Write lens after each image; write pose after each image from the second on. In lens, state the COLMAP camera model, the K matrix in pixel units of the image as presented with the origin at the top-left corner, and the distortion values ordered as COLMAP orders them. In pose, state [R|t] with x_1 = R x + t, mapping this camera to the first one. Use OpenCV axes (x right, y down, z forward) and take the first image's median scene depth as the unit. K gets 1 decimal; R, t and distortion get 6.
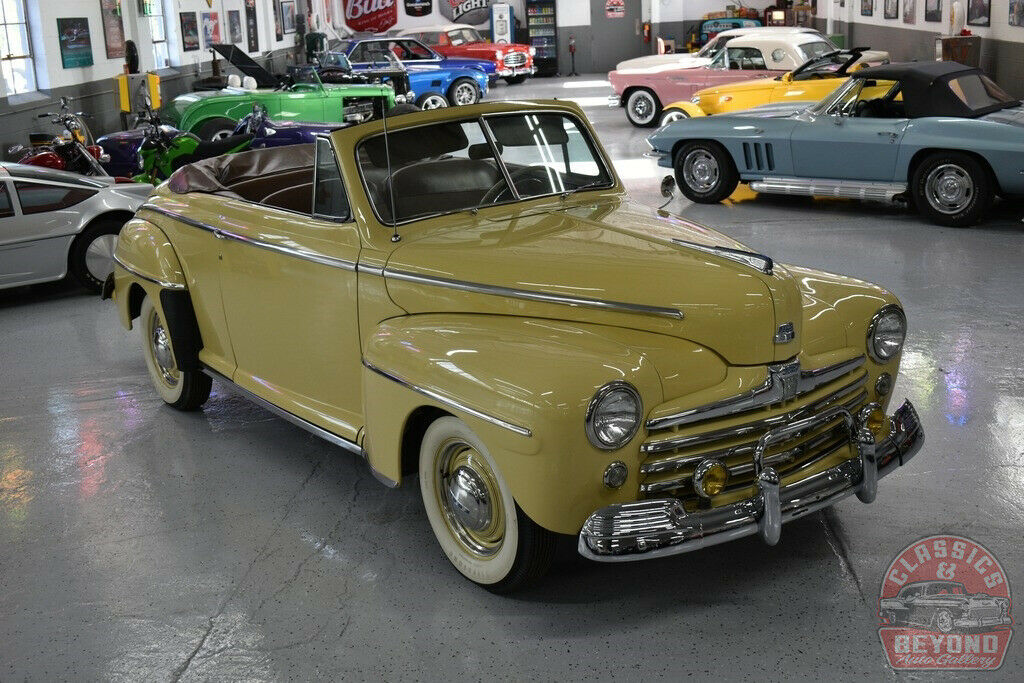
lens RADIAL K [[1274.8, 0, 512.0], [0, 1274.8, 341.5], [0, 0, 1]] dist [-0.013412, 0.003551]
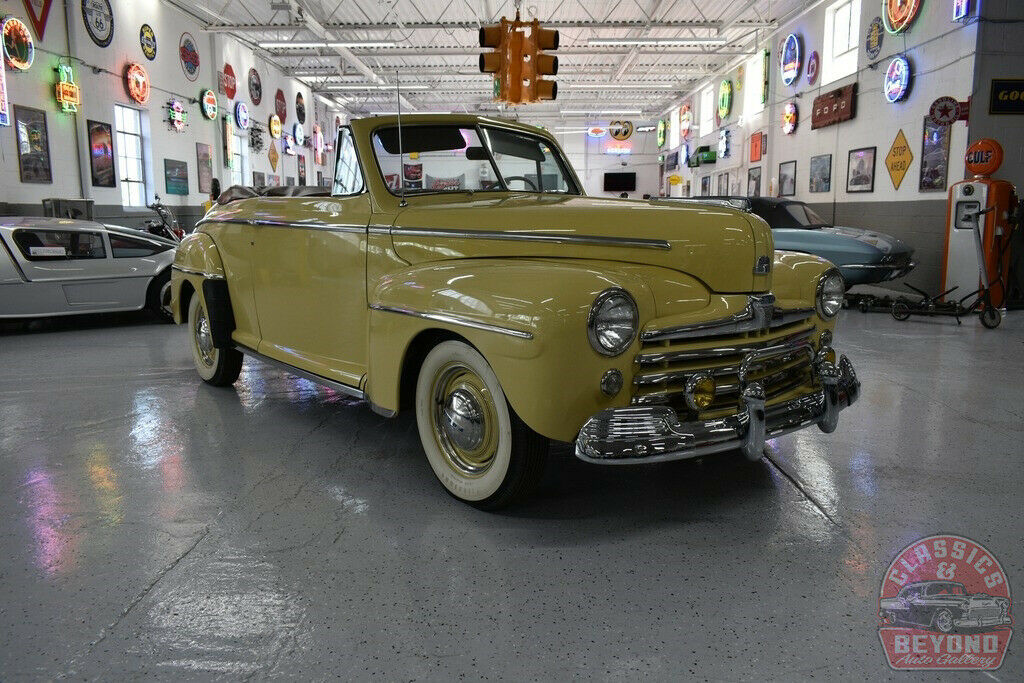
lens RADIAL K [[801.5, 0, 512.0], [0, 801.5, 341.5], [0, 0, 1]] dist [-0.011993, 0.004304]
pose [[0.997507, 0.037247, 0.059931, -0.024863], [-0.030582, 0.993625, -0.108511, 0.091446], [-0.063590, 0.106408, 0.992287, 0.226955]]
